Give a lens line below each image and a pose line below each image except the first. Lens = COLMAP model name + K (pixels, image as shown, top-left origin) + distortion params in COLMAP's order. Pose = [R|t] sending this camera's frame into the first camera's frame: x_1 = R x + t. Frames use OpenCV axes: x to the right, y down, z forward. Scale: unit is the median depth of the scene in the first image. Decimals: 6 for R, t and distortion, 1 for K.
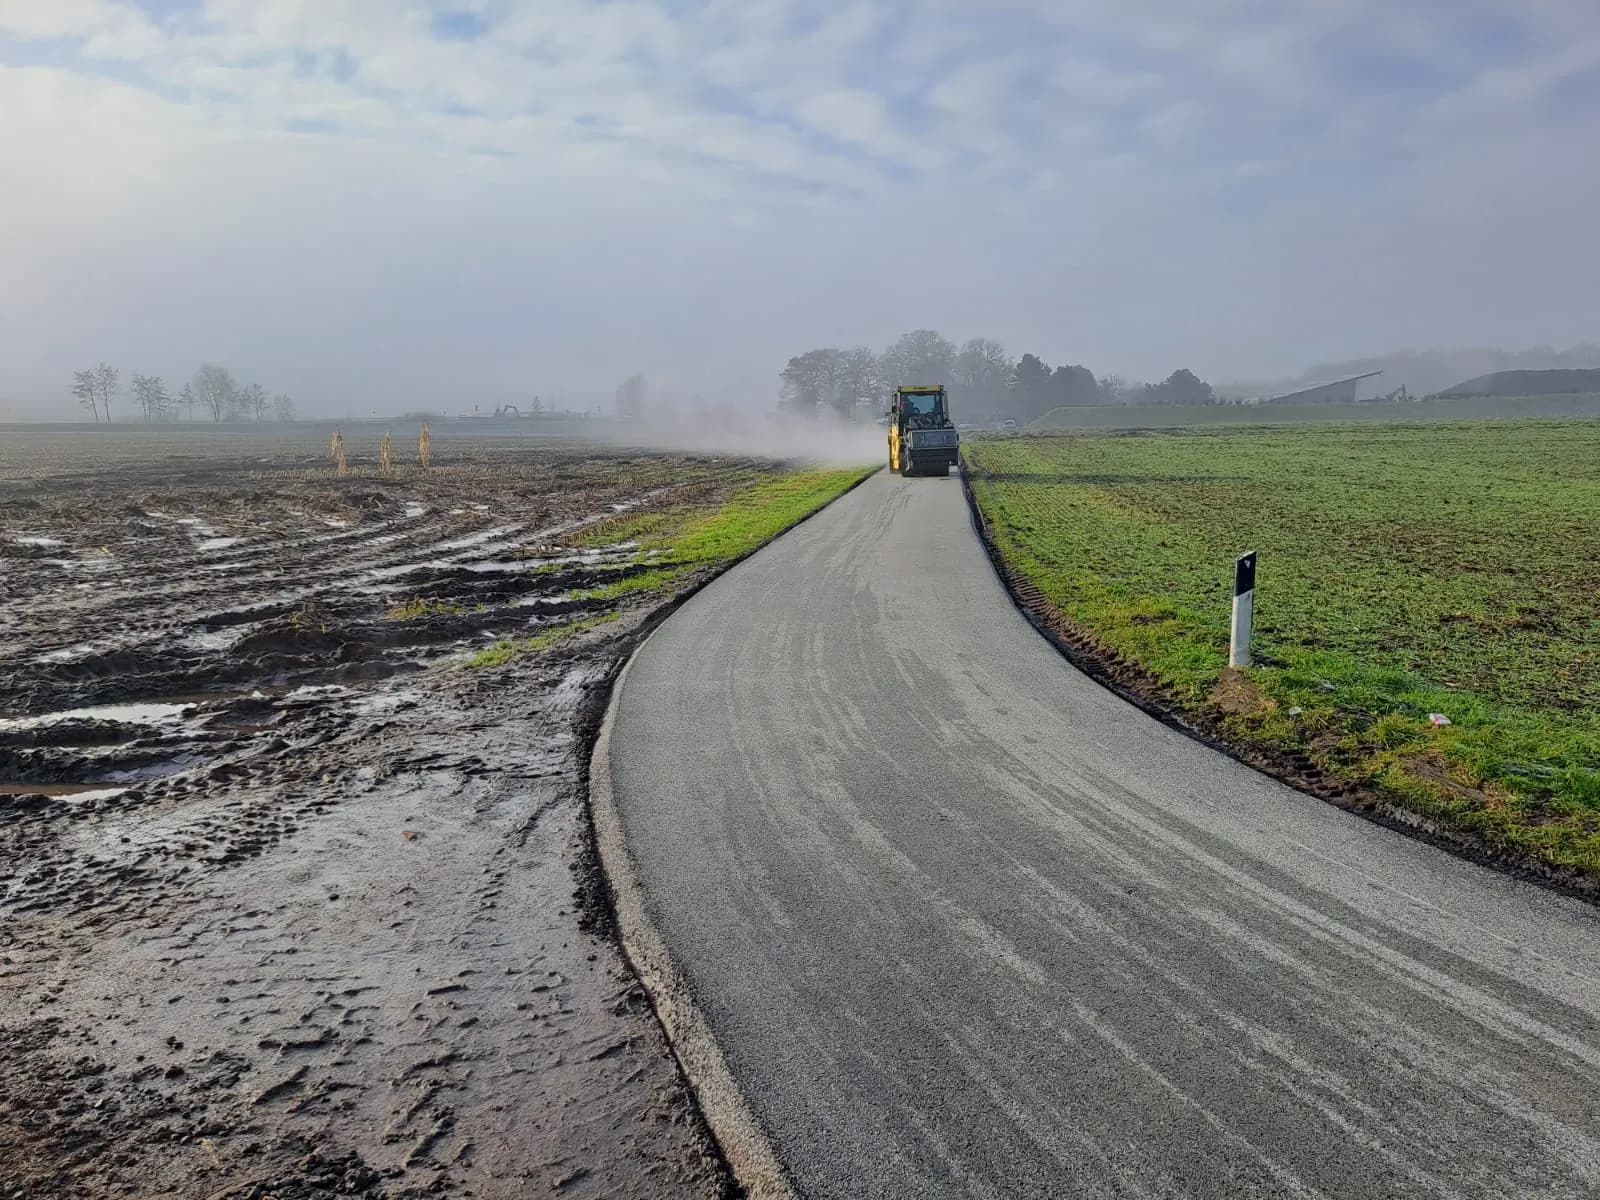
lens RADIAL K [[1160.8, 0, 803.9], [0, 1160.8, 567.5], [0, 0, 1]] dist [0.097096, -0.109605]
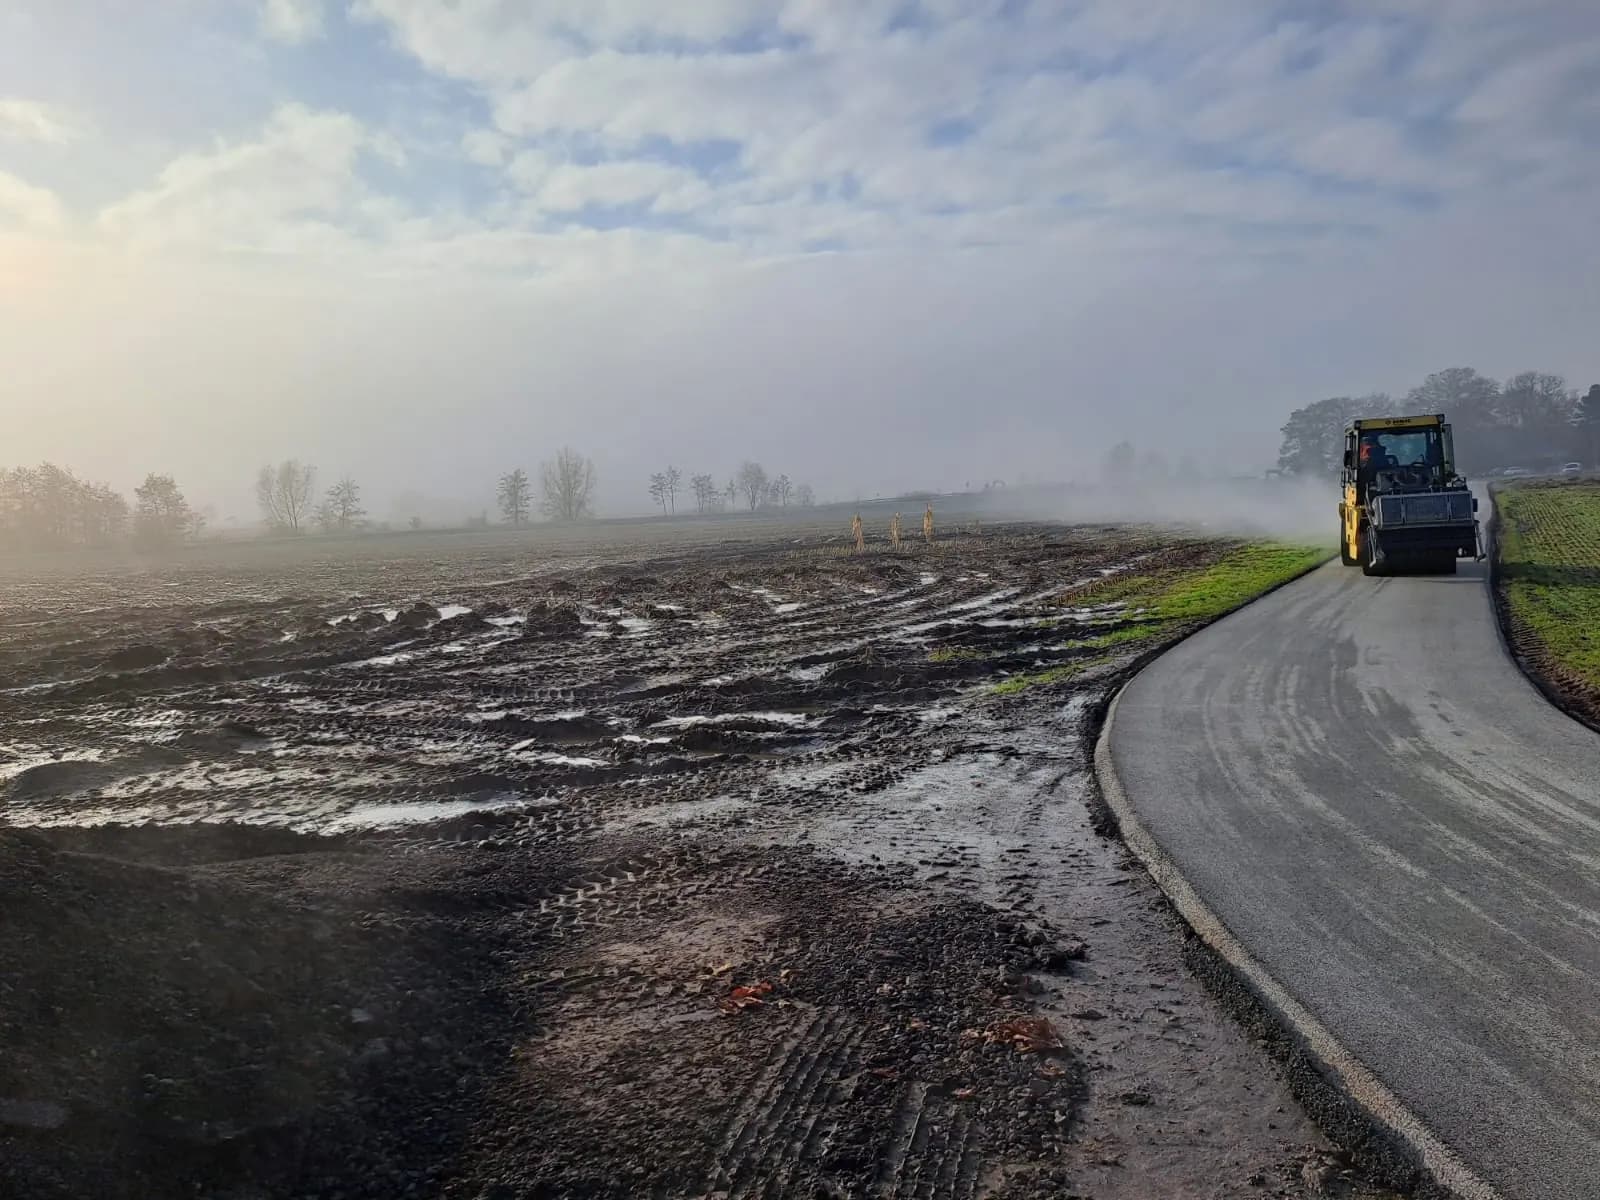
lens RADIAL K [[1163.6, 0, 800.2], [0, 1163.6, 575.2], [0, 0, 1]] dist [0.118717, -0.150900]
pose [[0.916510, -0.023805, -0.399303, 0.043986], [0.002552, 0.998555, -0.053672, 0.026716], [0.400004, 0.048172, 0.915247, -0.323872]]
